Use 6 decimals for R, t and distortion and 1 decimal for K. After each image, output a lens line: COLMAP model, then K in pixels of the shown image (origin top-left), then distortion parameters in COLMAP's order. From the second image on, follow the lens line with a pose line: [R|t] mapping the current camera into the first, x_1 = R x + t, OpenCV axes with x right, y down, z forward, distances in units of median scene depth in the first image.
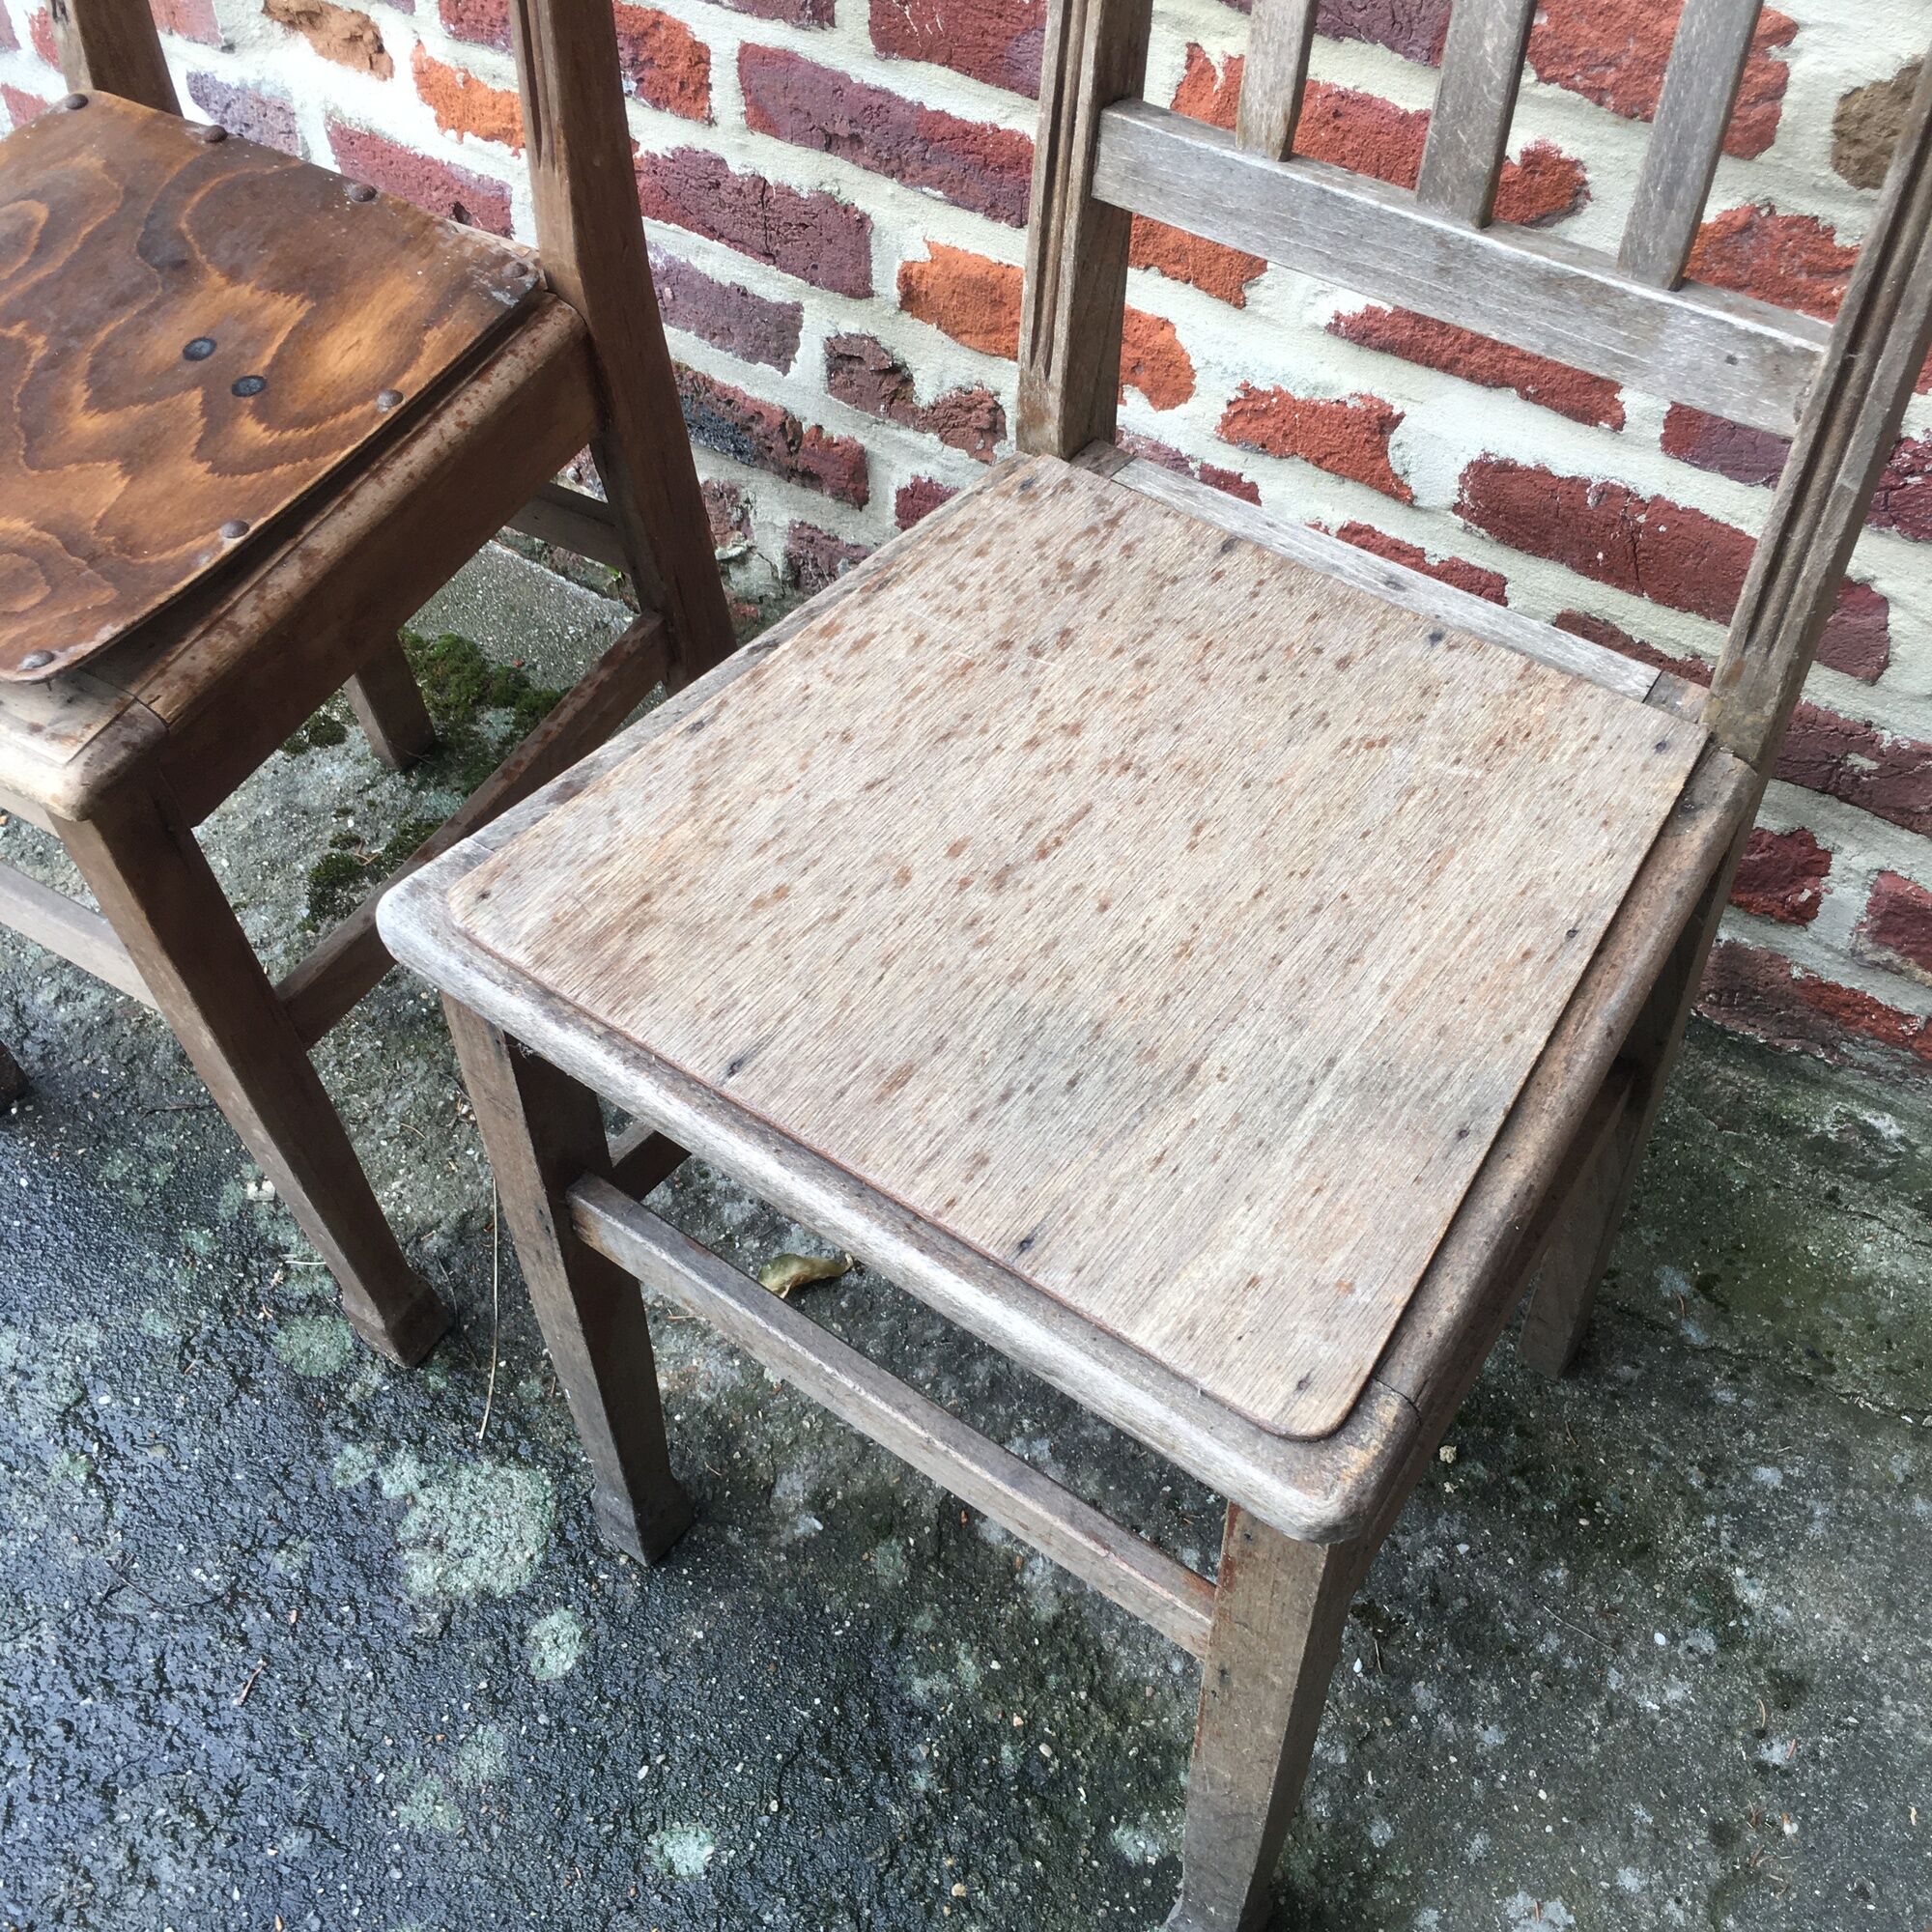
lens RADIAL K [[2193.6, 0, 961.1], [0, 2193.6, 963.7], [0, 0, 1]] dist [0.041554, 0.000000]
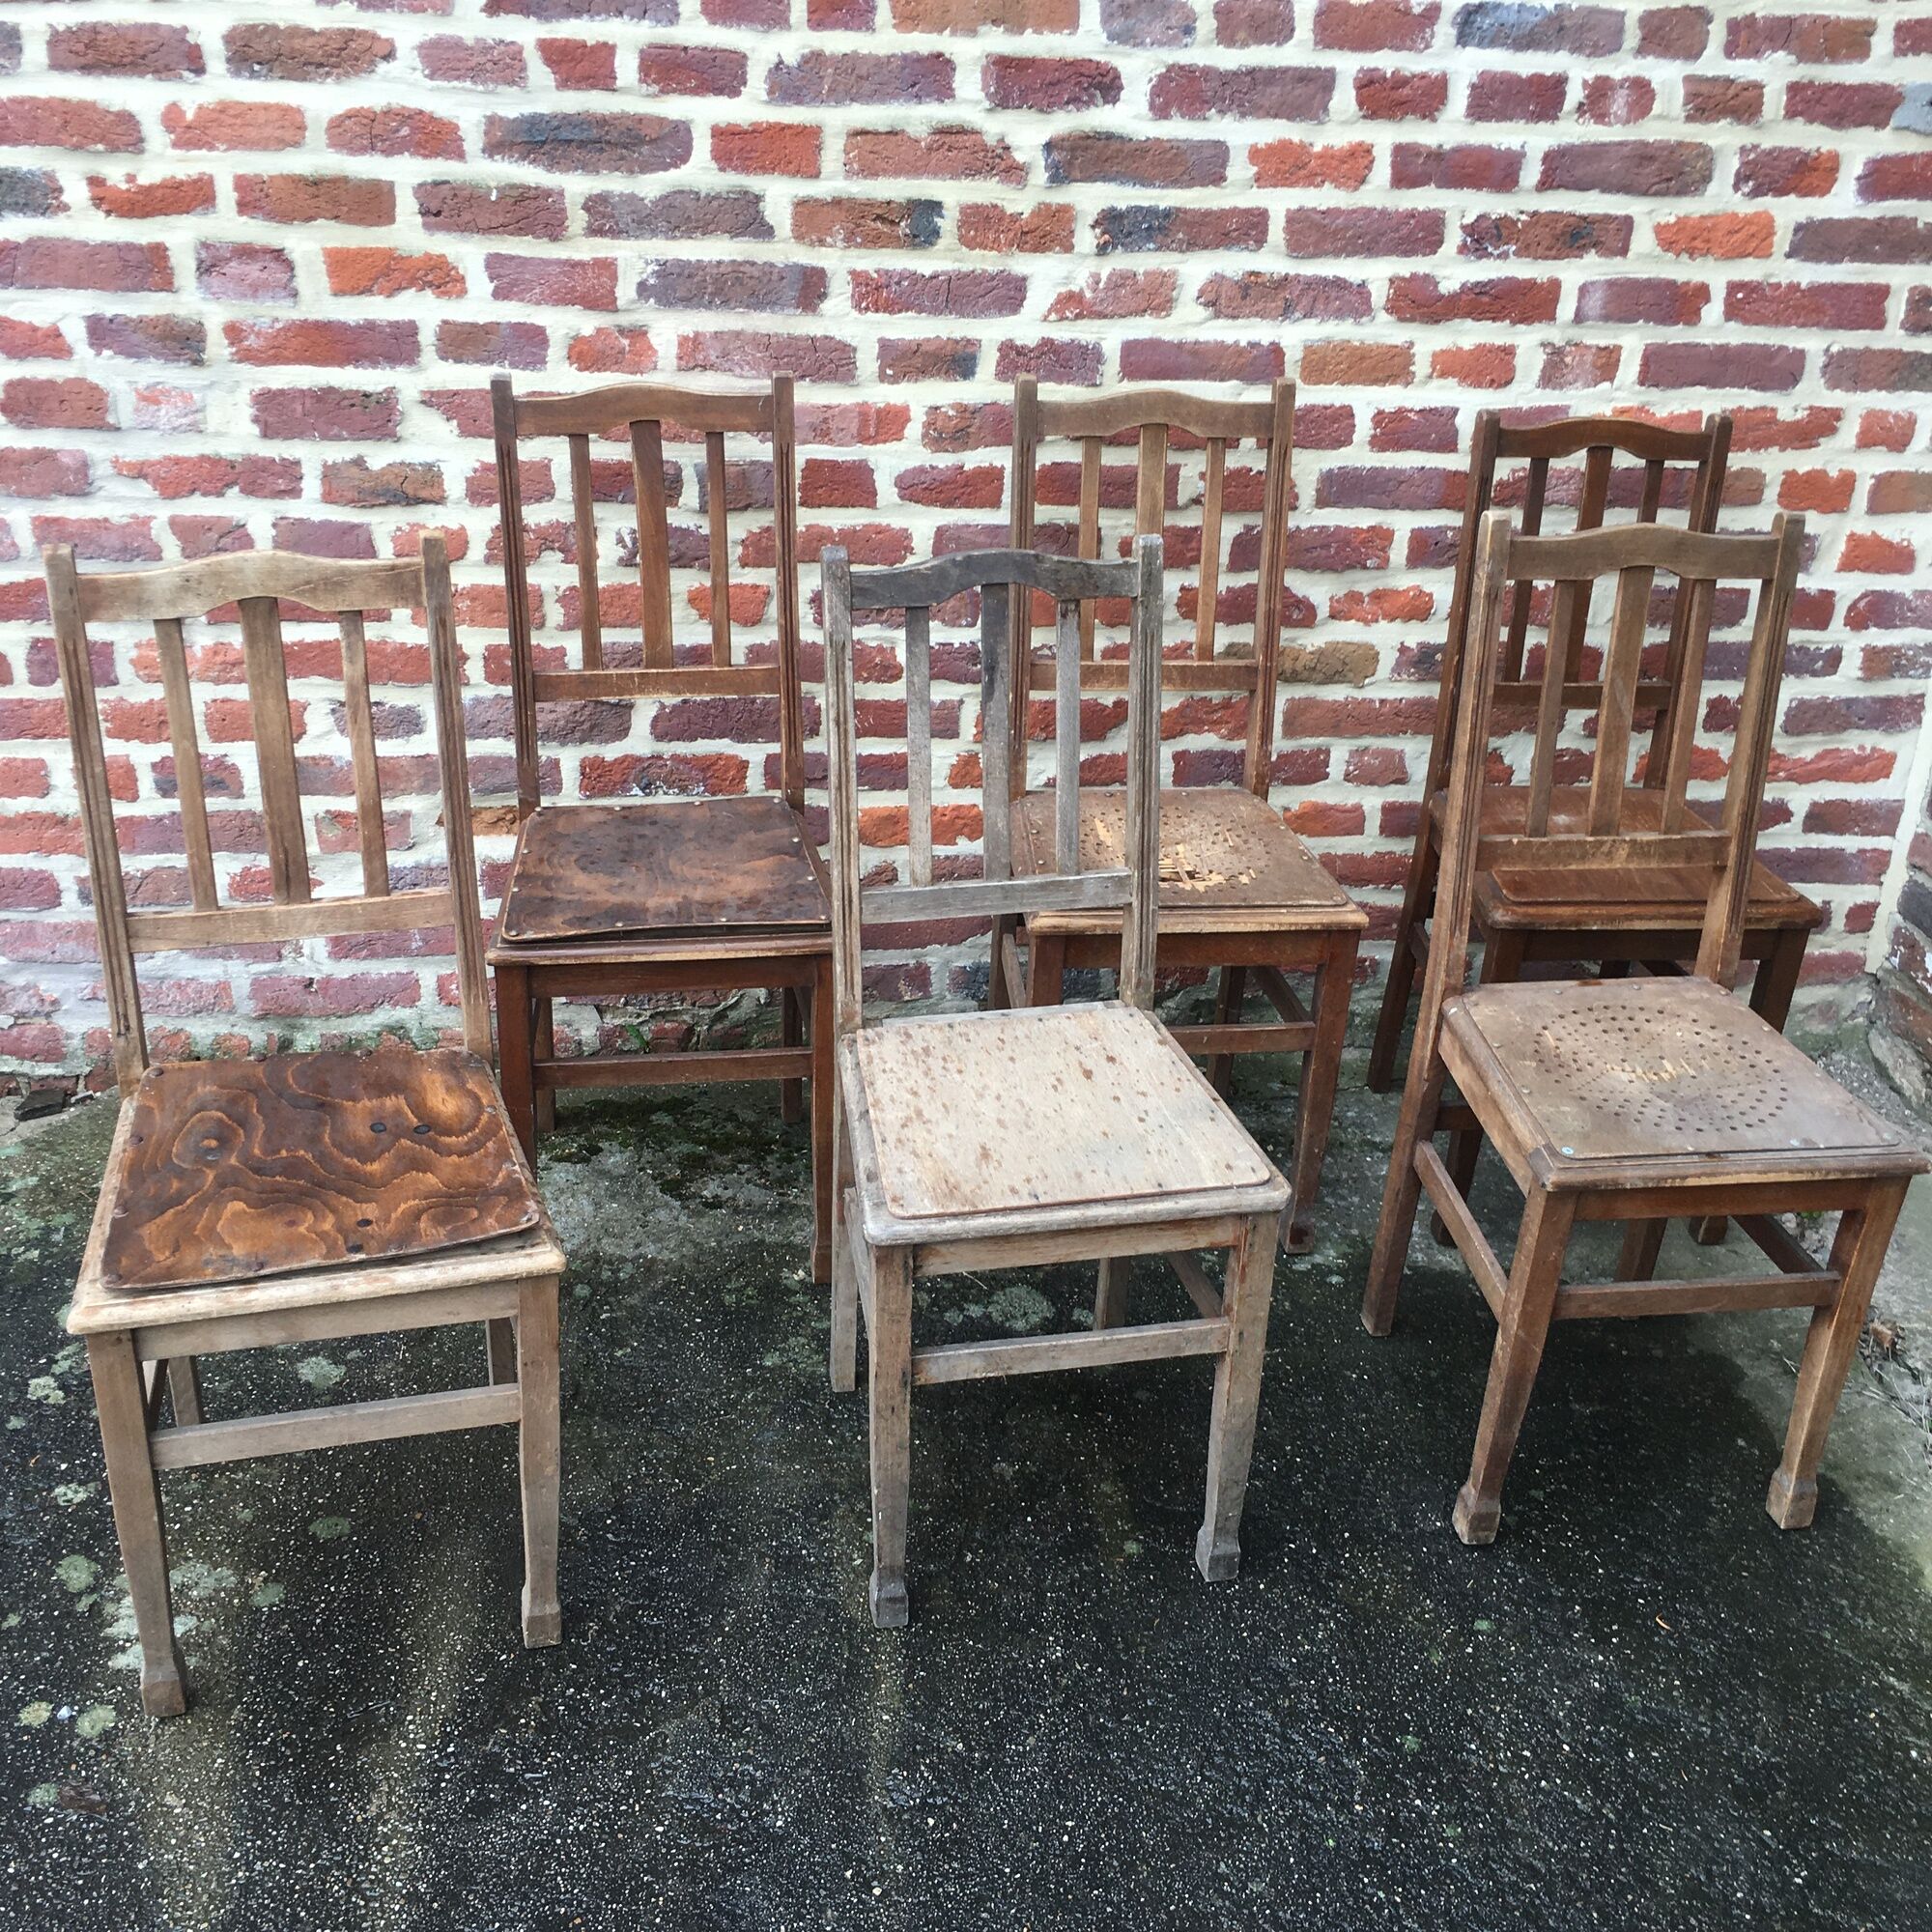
lens RADIAL K [[2193.6, 0, 965.0], [0, 2193.6, 955.6], [0, 0, 1]] dist [0.041554, 0.000000]
pose [[0.718050, -0.250541, 0.649333, -1.751184], [0.474007, 0.859186, -0.192658, 0.375611], [-0.509629, 0.446127, 0.735697, -0.865761]]
